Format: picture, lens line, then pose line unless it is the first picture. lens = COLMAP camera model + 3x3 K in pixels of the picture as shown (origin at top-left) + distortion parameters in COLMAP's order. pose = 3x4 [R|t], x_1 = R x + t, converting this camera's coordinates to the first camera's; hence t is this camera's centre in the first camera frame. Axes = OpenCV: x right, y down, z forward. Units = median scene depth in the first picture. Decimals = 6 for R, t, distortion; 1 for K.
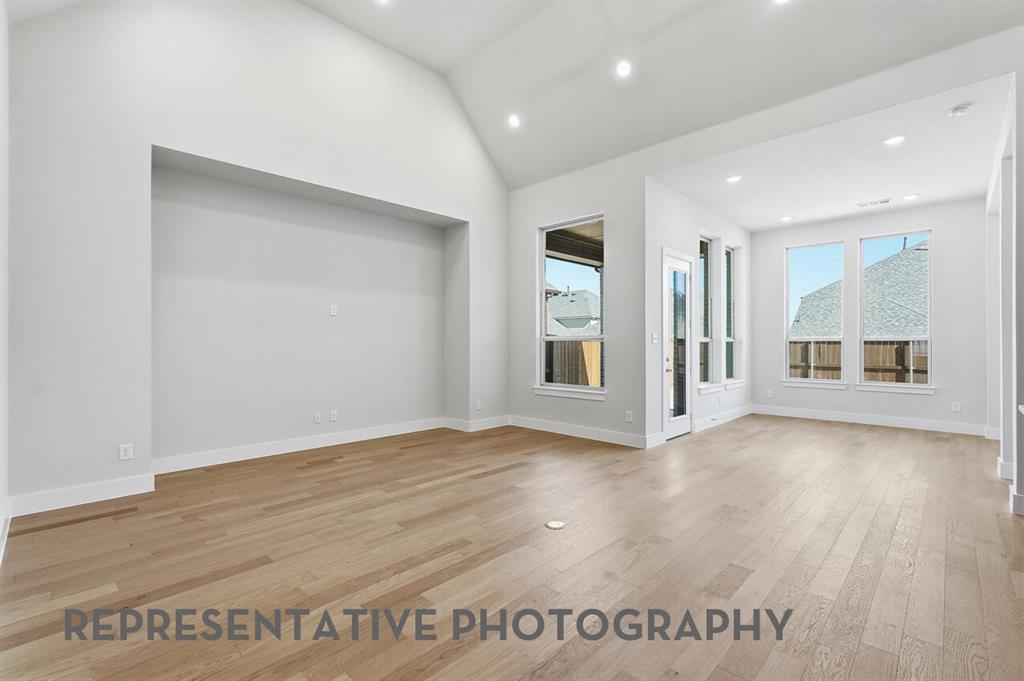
lens RADIAL K [[453.9, 0, 512.0], [0, 453.9, 340.5], [0, 0, 1]] dist [-0.001240, 0.000186]
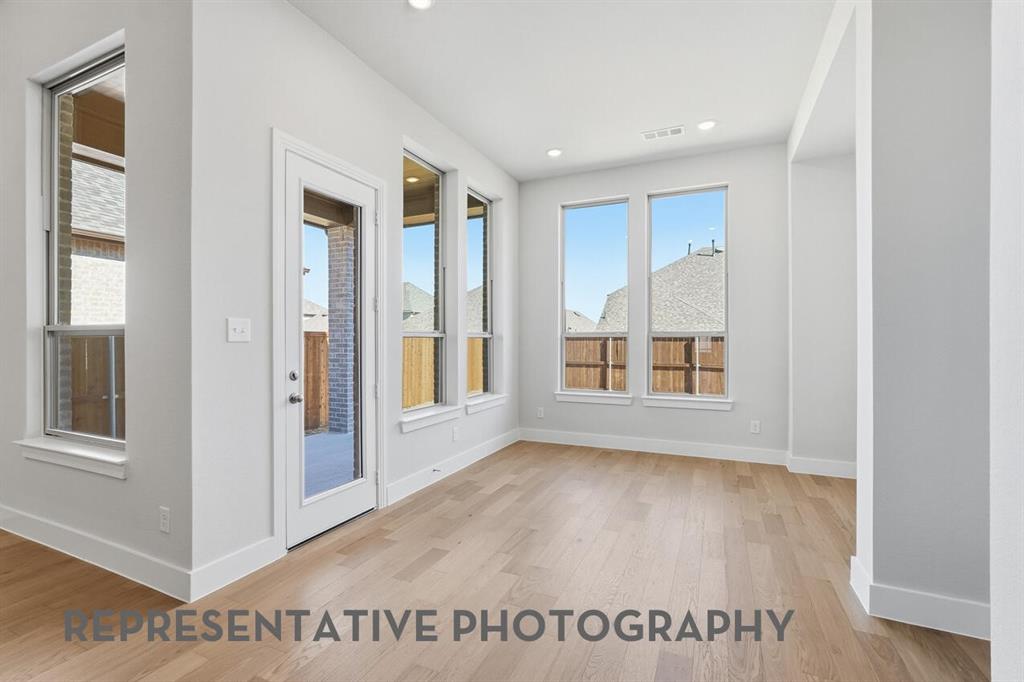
lens RADIAL K [[454.1, 0, 512.0], [0, 454.1, 341.0], [0, 0, 1]] dist [-0.030540, -0.000019]
pose [[0.941571, -0.002846, 0.336802, 0.361108], [0.000111, 0.999967, 0.008138, 0.002379], [-0.336814, -0.007625, 0.941540, 0.443964]]
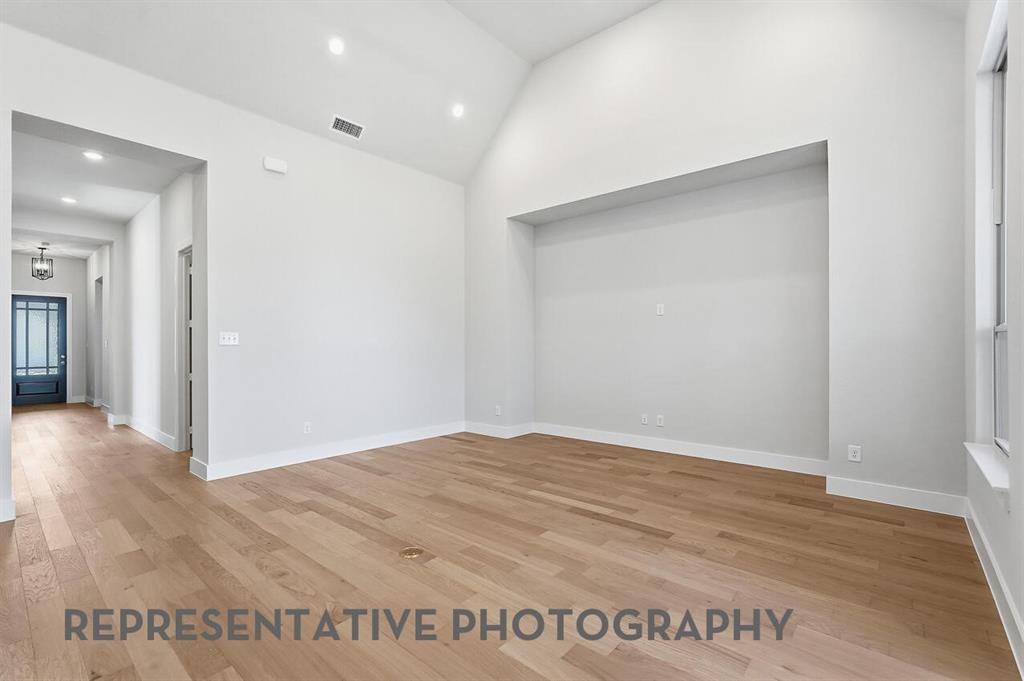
lens RADIAL K [[464.2, 0, 512.0], [0, 464.2, 340.5], [0, 0, 1]] dist [-0.000976, 0.000509]
pose [[0.055091, -0.011453, -0.998416, 0.484073], [0.007250, 0.999912, -0.011070, 0.006366], [0.998455, -0.006629, 0.055169, 0.558230]]
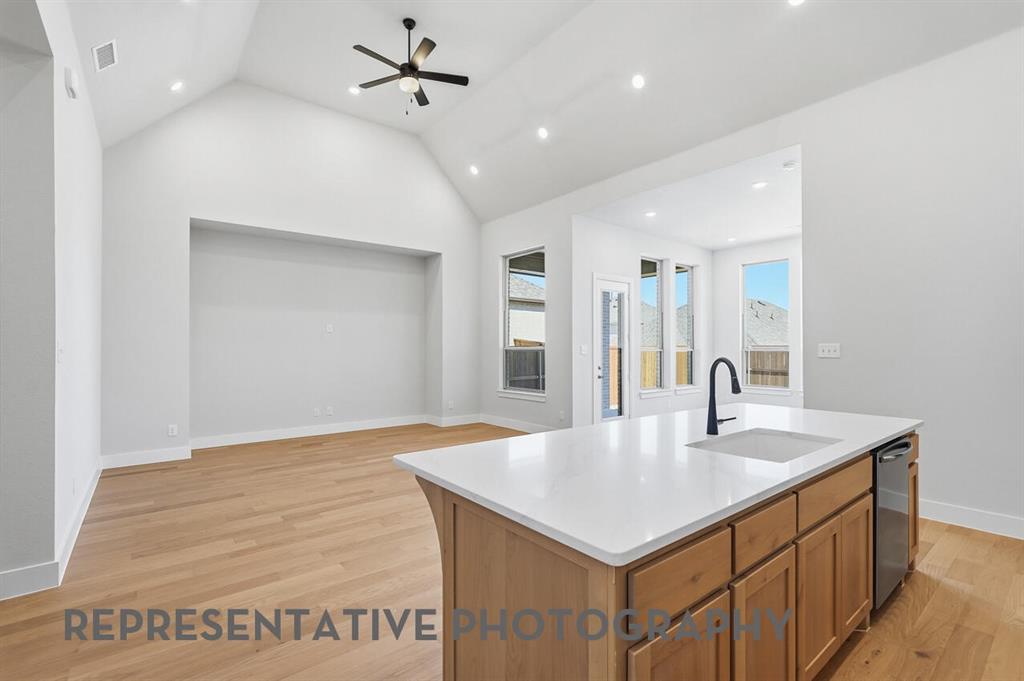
lens RADIAL K [[464.2, 0, 512.0], [0, 464.2, 340.5], [0, 0, 1]] dist [-0.000976, 0.000509]
pose [[0.992408, -0.002729, -0.122955, 0.240836], [0.001280, 0.999929, -0.011863, -0.012986], [0.122979, 0.011616, 0.992341, -0.200704]]
